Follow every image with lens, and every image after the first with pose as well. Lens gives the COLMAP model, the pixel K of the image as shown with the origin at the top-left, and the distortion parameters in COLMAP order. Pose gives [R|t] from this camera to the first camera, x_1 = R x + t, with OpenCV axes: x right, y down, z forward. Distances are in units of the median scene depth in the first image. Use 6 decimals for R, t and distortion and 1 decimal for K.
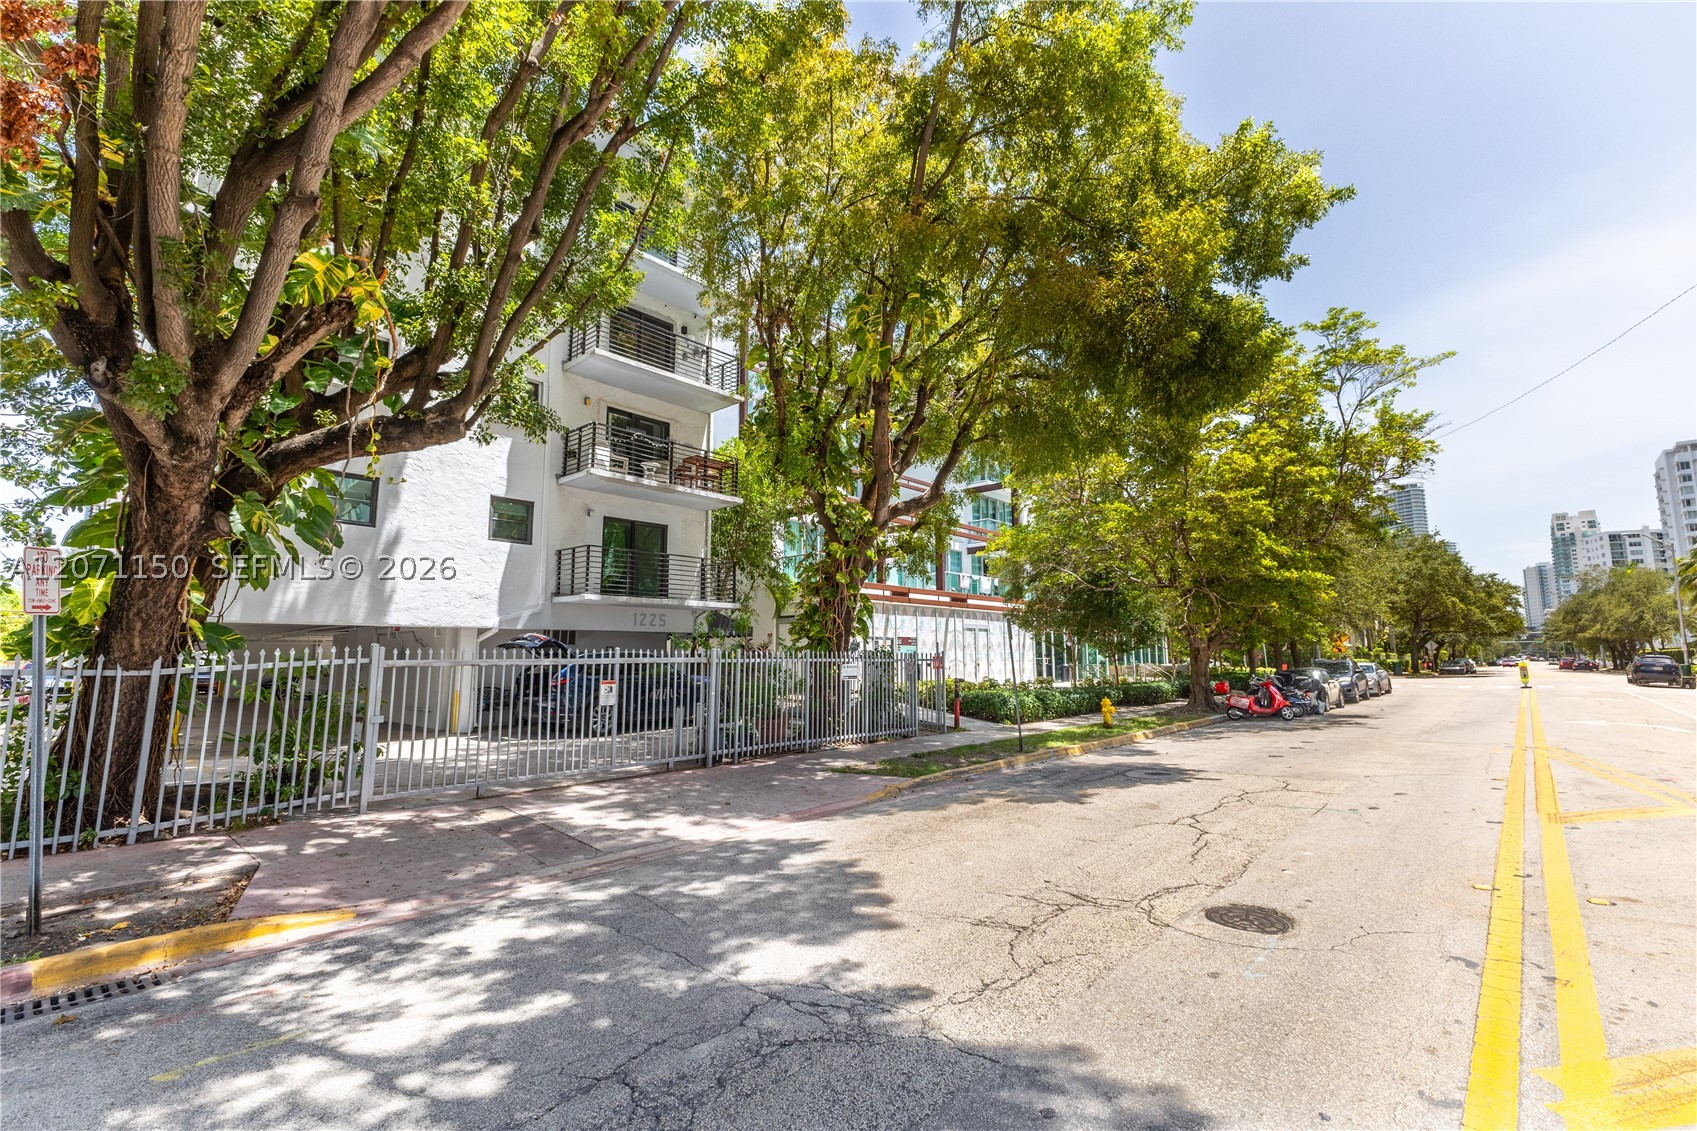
lens RADIAL K [[765.5, 0, 865.5], [0, 765.5, 558.0], [0, 0, 1]] dist [0.002220, -0.000244]
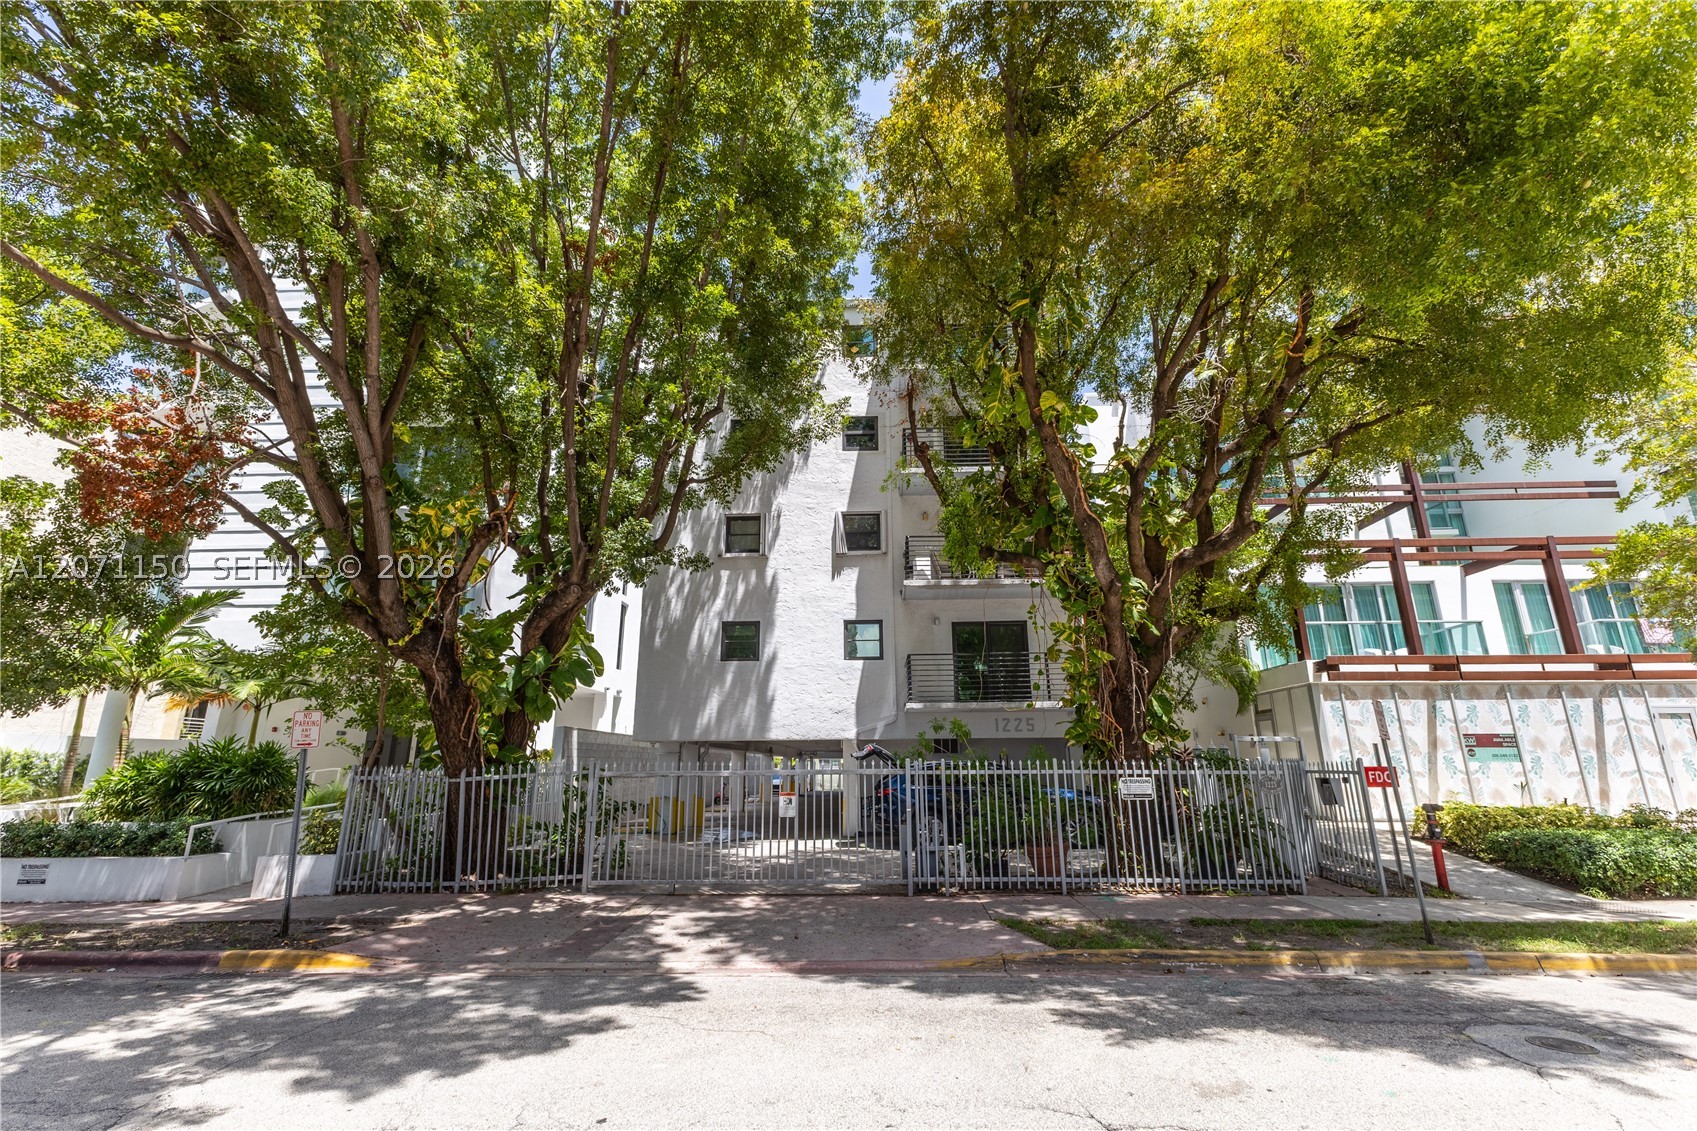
lens RADIAL K [[765.5, 0, 865.5], [0, 765.5, 558.0], [0, 0, 1]] dist [0.002220, -0.000244]
pose [[0.613265, -0.204052, -0.763066, 0.578358], [0.103151, 0.978472, -0.178753, 0.047557], [0.783113, 0.030912, 0.621110, 0.439844]]
